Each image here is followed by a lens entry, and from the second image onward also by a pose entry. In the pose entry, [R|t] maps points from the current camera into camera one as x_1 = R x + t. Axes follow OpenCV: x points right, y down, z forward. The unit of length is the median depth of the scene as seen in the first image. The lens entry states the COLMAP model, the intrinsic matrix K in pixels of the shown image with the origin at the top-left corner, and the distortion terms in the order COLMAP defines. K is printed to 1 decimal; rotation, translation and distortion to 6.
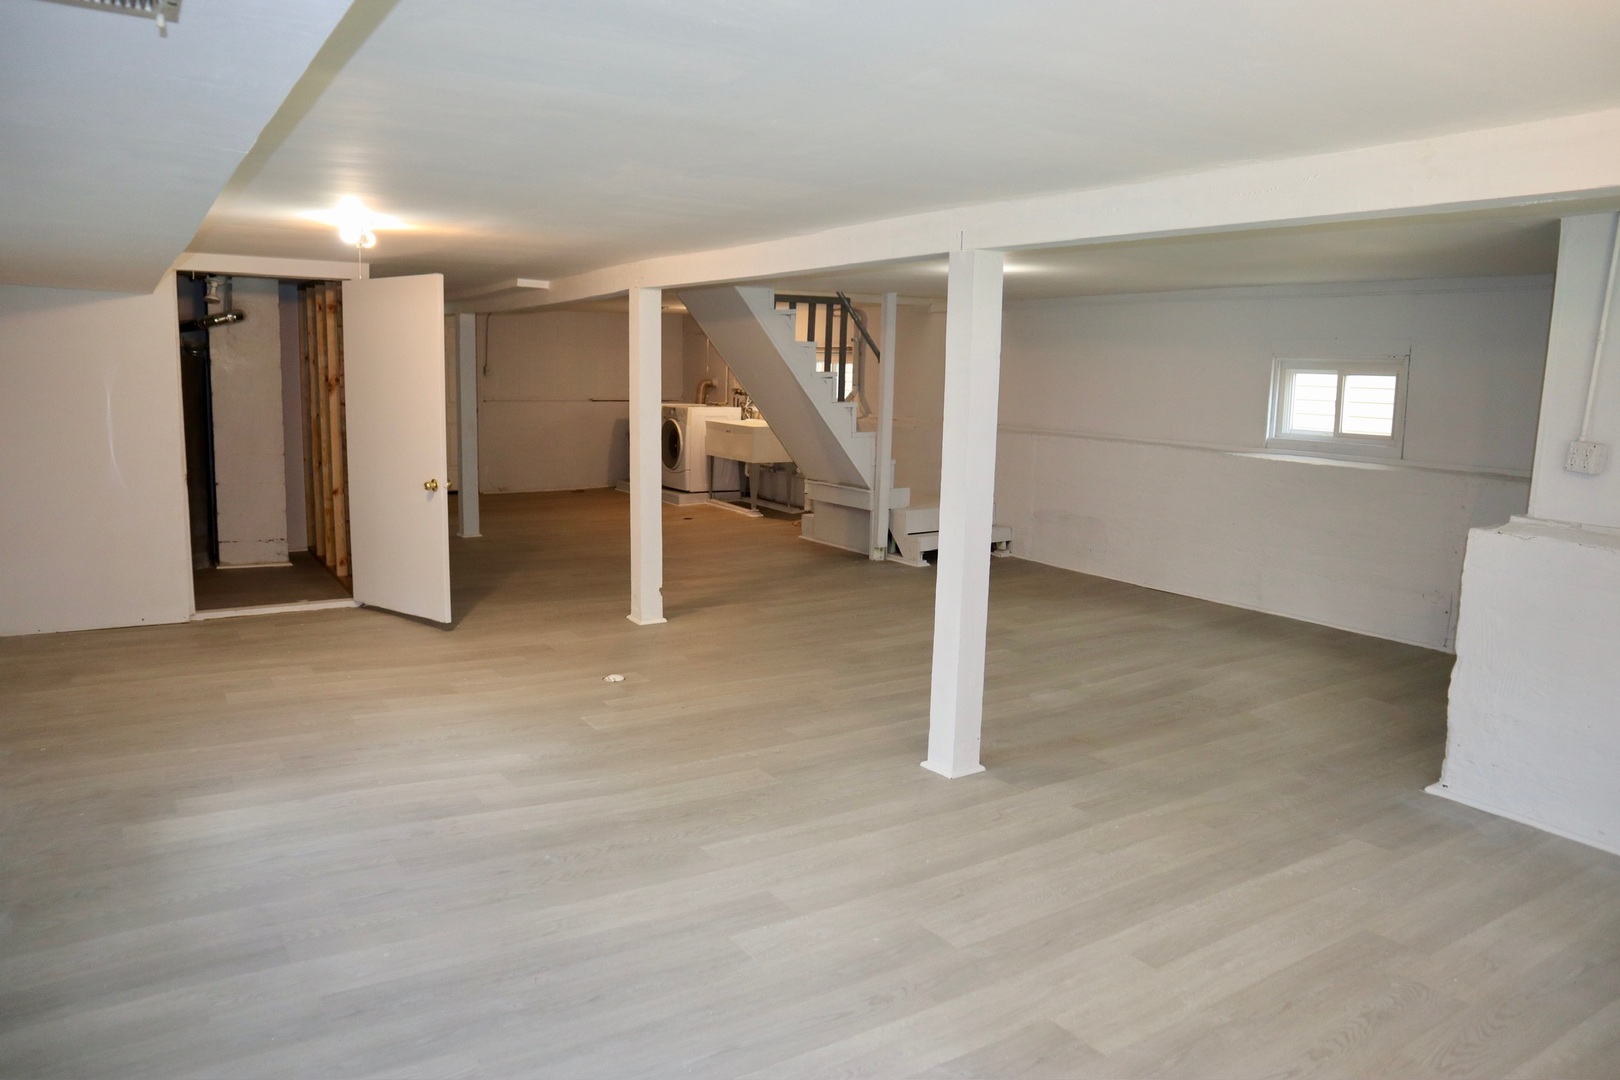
lens RADIAL K [[1123.6, 0, 811.0], [0, 1123.6, 537.2], [0, 0, 1]] dist [-0.067438, 0.009163]
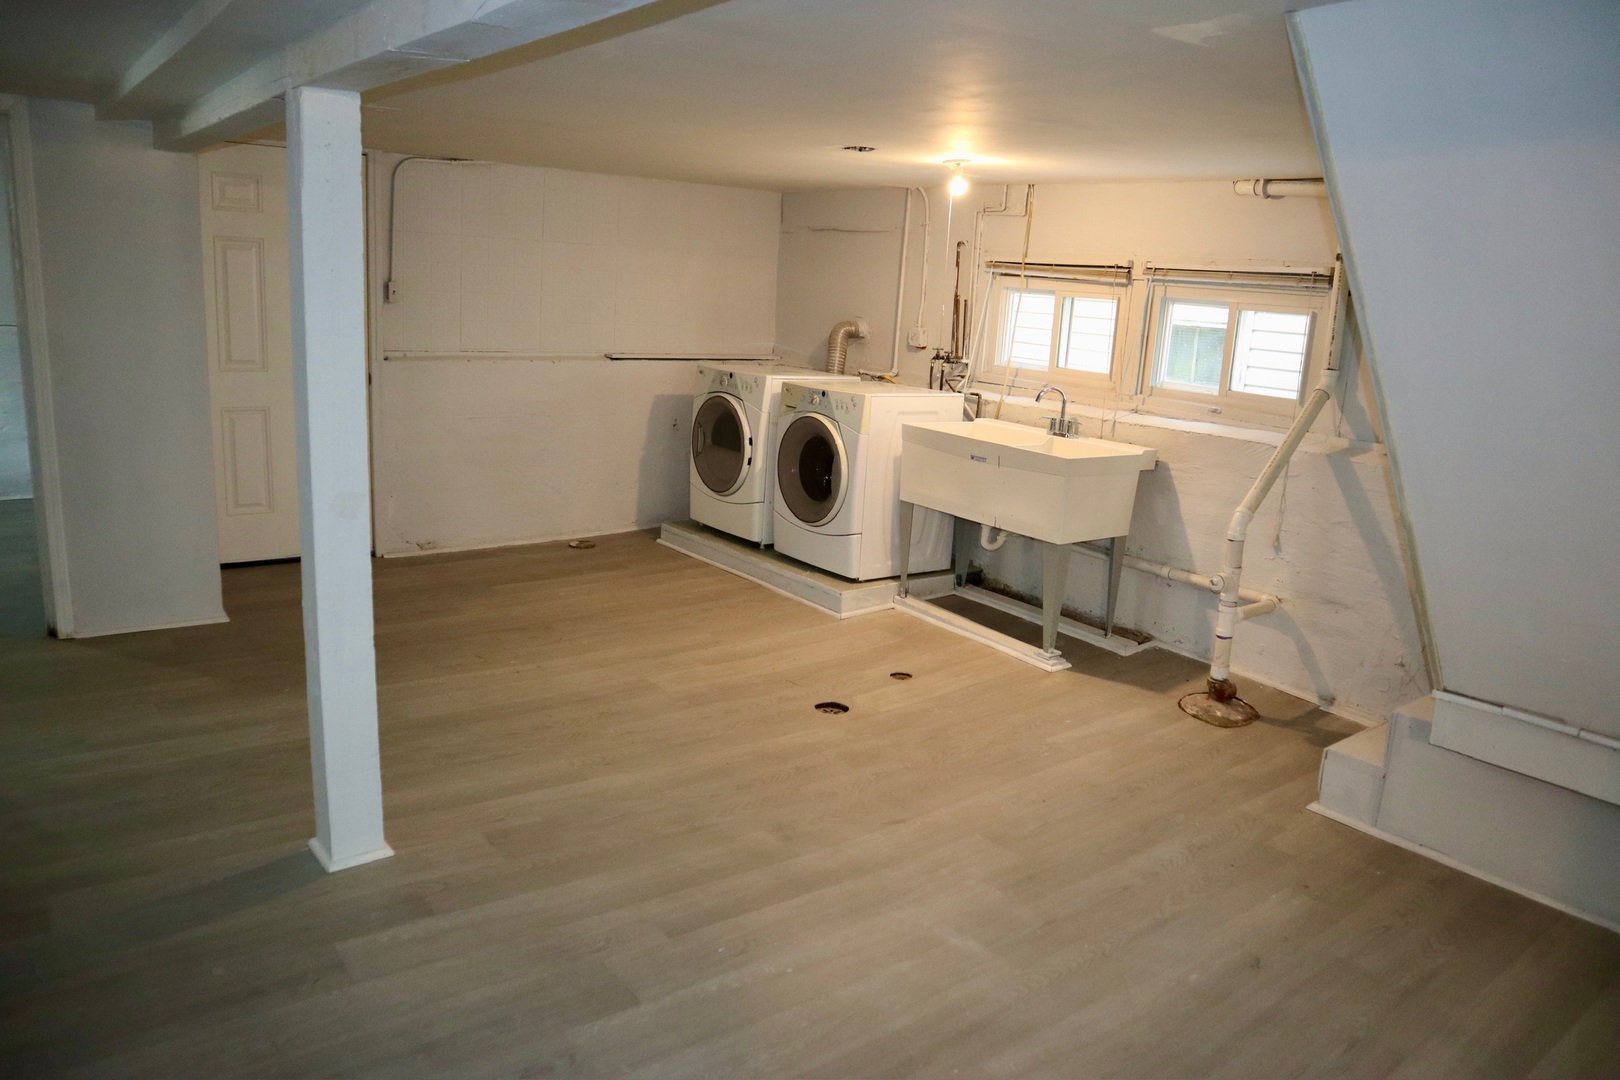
lens RADIAL K [[1123.6, 0, 806.0], [0, 1123.6, 546.0], [0, 0, 1]] dist [-0.067438, 0.009163]
pose [[0.995769, 0.014906, 0.090672, -0.169489], [-0.021921, 0.996800, 0.076874, -0.088026], [-0.089236, -0.078536, 0.992909, 0.554060]]
